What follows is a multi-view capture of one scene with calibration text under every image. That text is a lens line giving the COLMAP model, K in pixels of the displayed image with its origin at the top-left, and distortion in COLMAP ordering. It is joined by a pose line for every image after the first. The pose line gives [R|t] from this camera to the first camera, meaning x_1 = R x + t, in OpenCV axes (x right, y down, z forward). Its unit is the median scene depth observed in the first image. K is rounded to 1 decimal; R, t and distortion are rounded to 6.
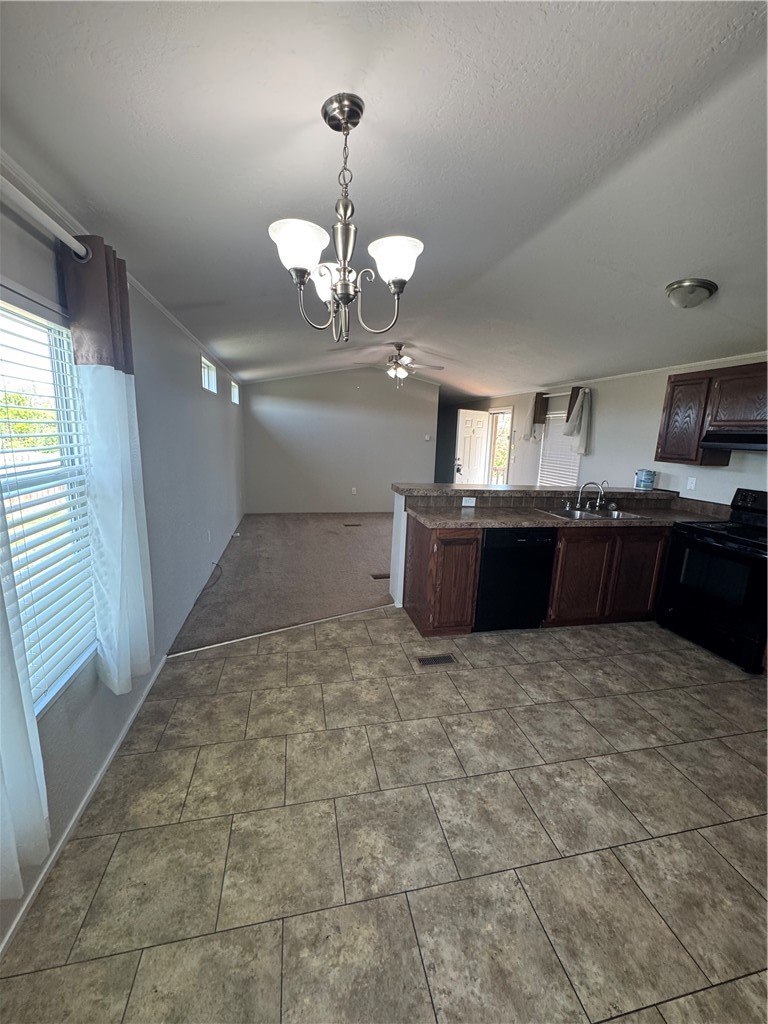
lens RADIAL K [[410.0, 0, 383.6], [0, 410.0, 509.9], [0, 0, 1]] dist [-0.003493, 0.000672]
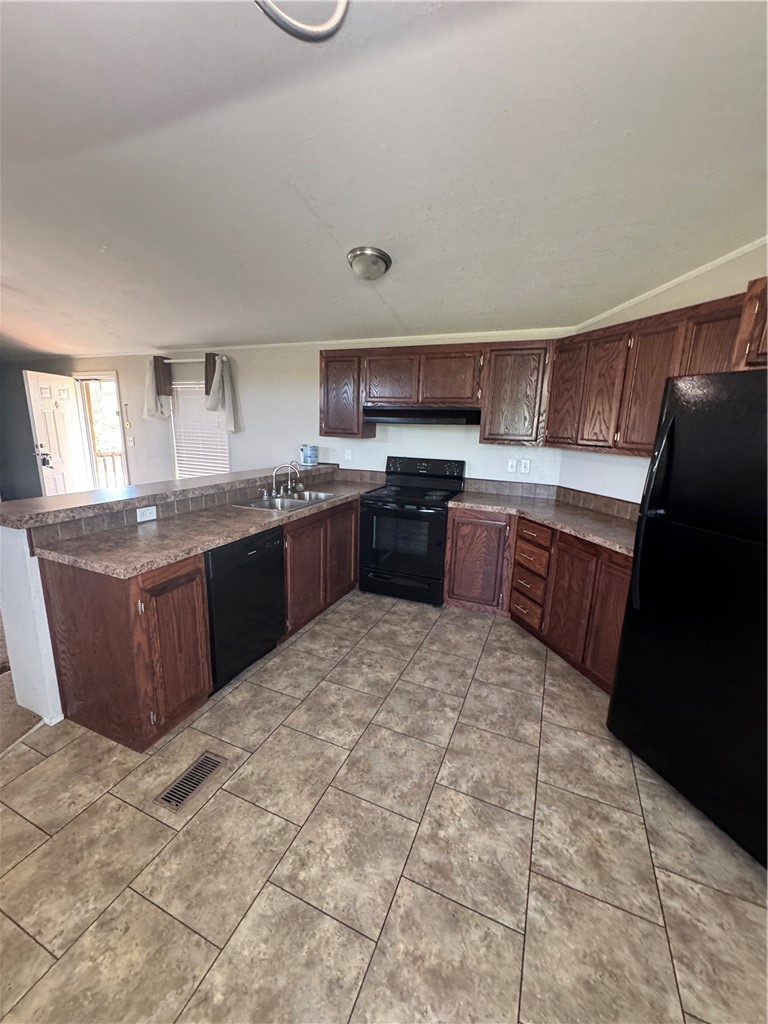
lens RADIAL K [[410.0, 0, 383.6], [0, 410.0, 509.9], [0, 0, 1]] dist [-0.003493, 0.000672]
pose [[0.582032, -0.194942, 0.789453, -0.101963], [0.145852, 0.980122, 0.134494, -0.067771], [-0.799979, 0.036863, 0.598895, 0.344191]]
